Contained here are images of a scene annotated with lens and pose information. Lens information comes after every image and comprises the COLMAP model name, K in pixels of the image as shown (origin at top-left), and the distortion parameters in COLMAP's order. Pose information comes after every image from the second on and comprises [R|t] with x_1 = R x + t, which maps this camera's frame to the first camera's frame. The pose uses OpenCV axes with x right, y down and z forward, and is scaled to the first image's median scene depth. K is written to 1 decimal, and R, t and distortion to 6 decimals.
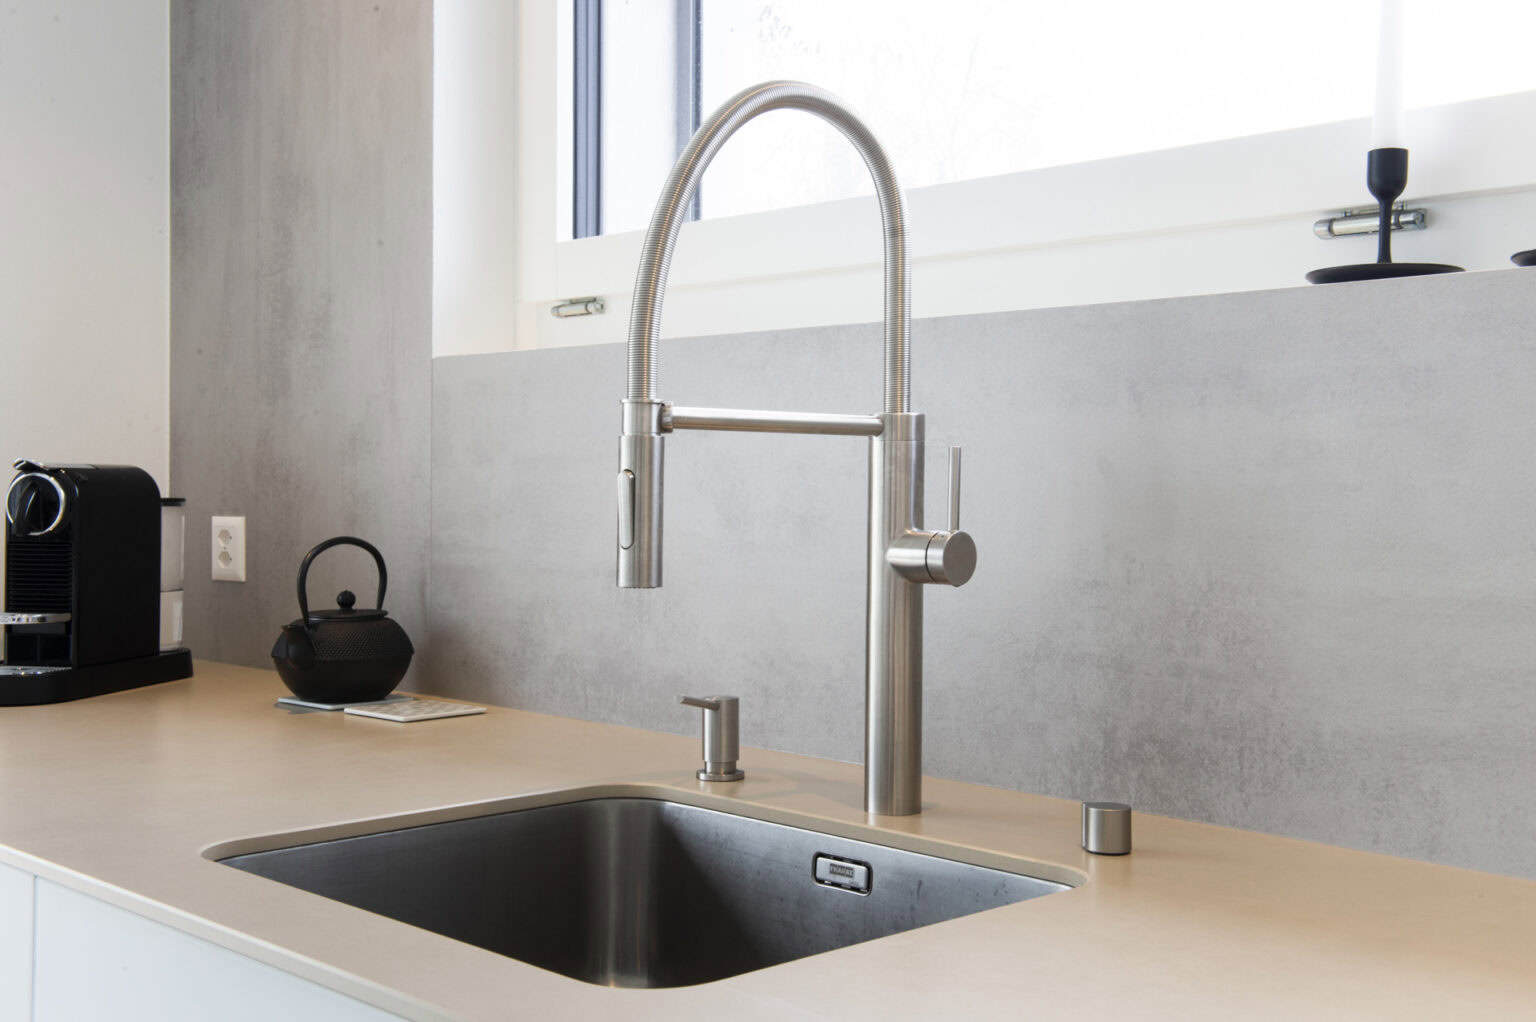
lens RADIAL K [[1693.9, 0, 768.0], [0, 1693.9, 511.0], [0, 0, 1]] dist [0.090113, 0.002167]
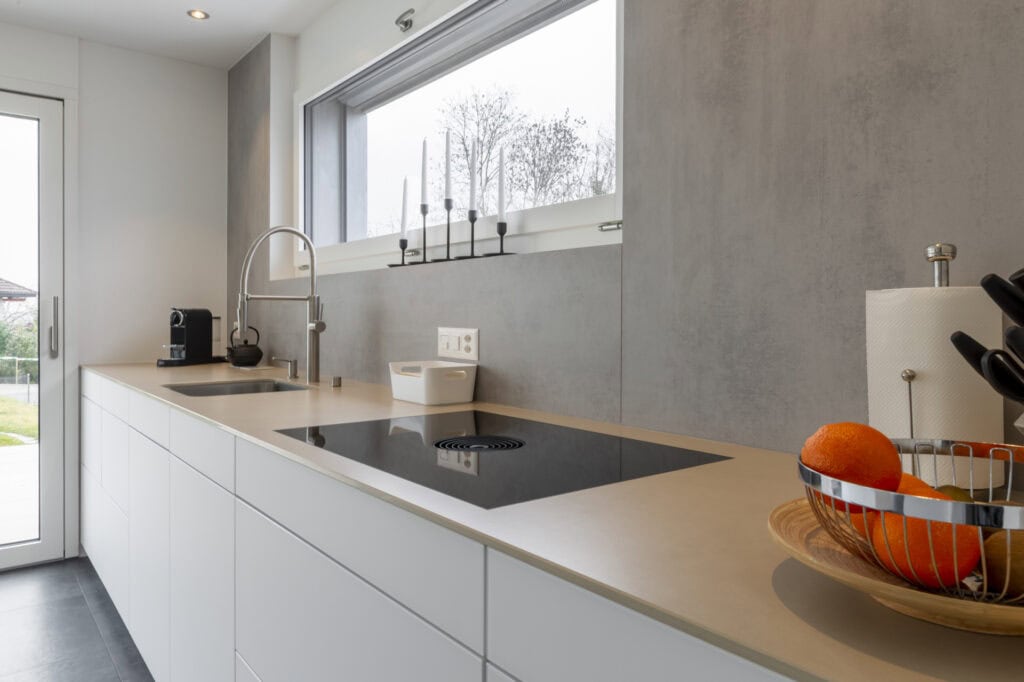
lens RADIAL K [[701.4, 0, 510.2], [0, 701.4, 326.6], [0, 0, 1]] dist [0.000856, -0.000063]
pose [[0.992885, -0.008867, -0.118750, 0.648029], [0.009341, 0.999950, 0.003430, 0.019397], [0.118714, -0.004515, 0.992918, -0.641593]]
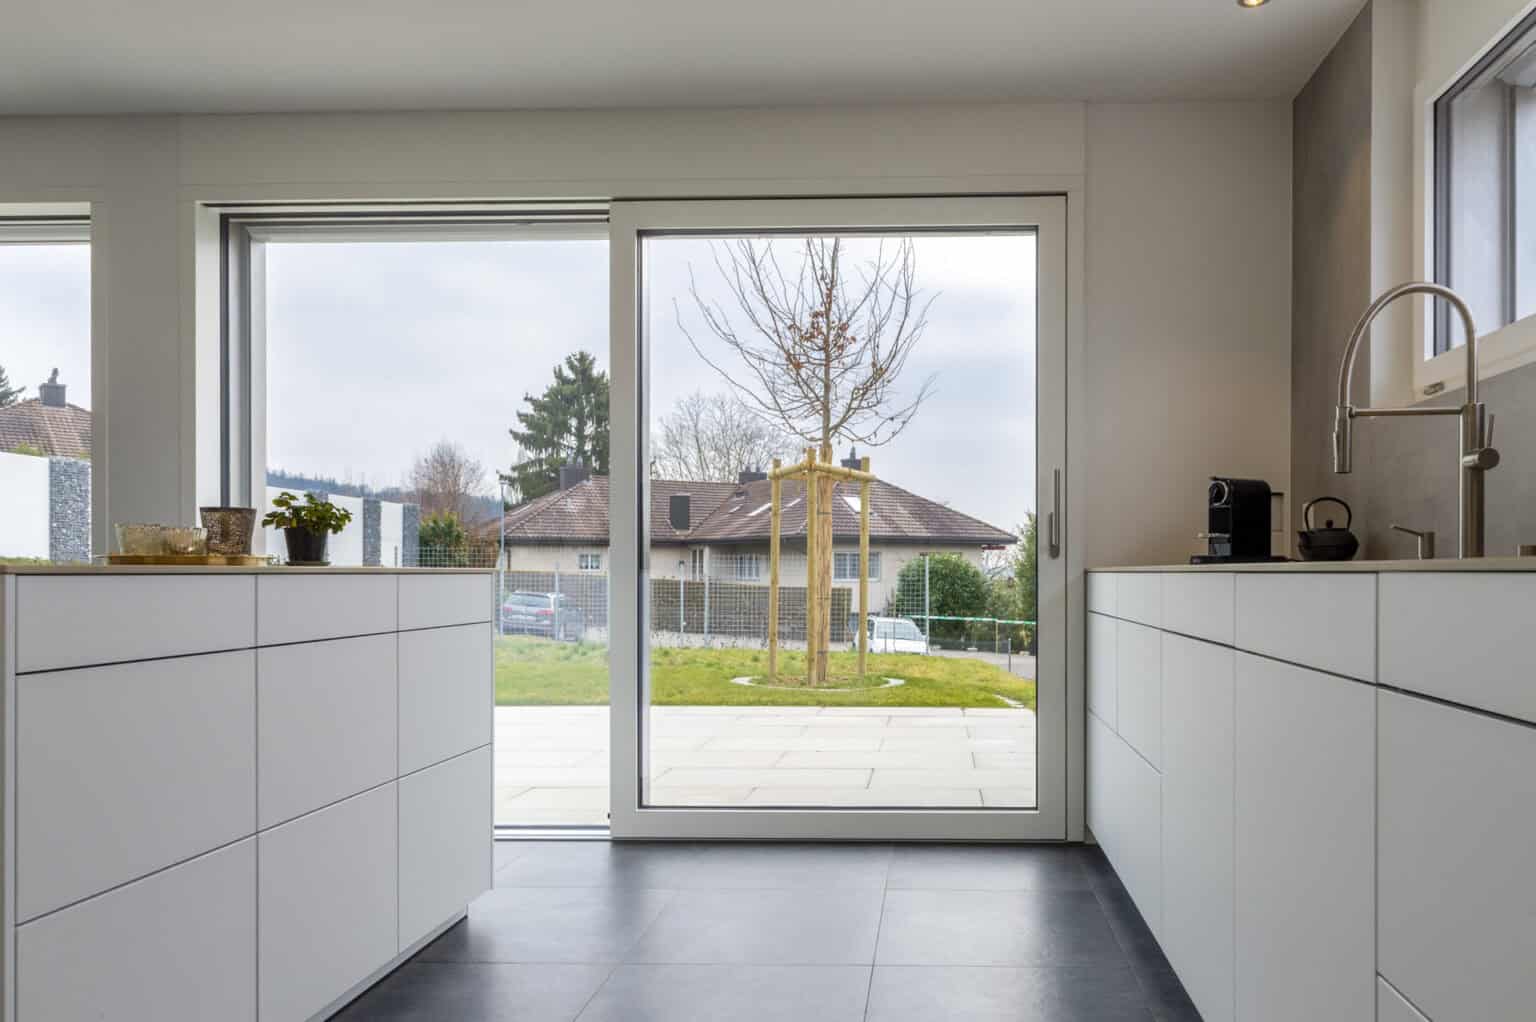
lens RADIAL K [[1082.9, 0, 909.2], [0, 1082.9, 583.7], [0, 0, 1]] dist [-0.004522, -0.002521]
pose [[0.688701, -0.009135, -0.724988, 0.511744], [0.006299, 0.999958, -0.006616, 0.164610], [0.725018, -0.000010, 0.688730, -0.539202]]
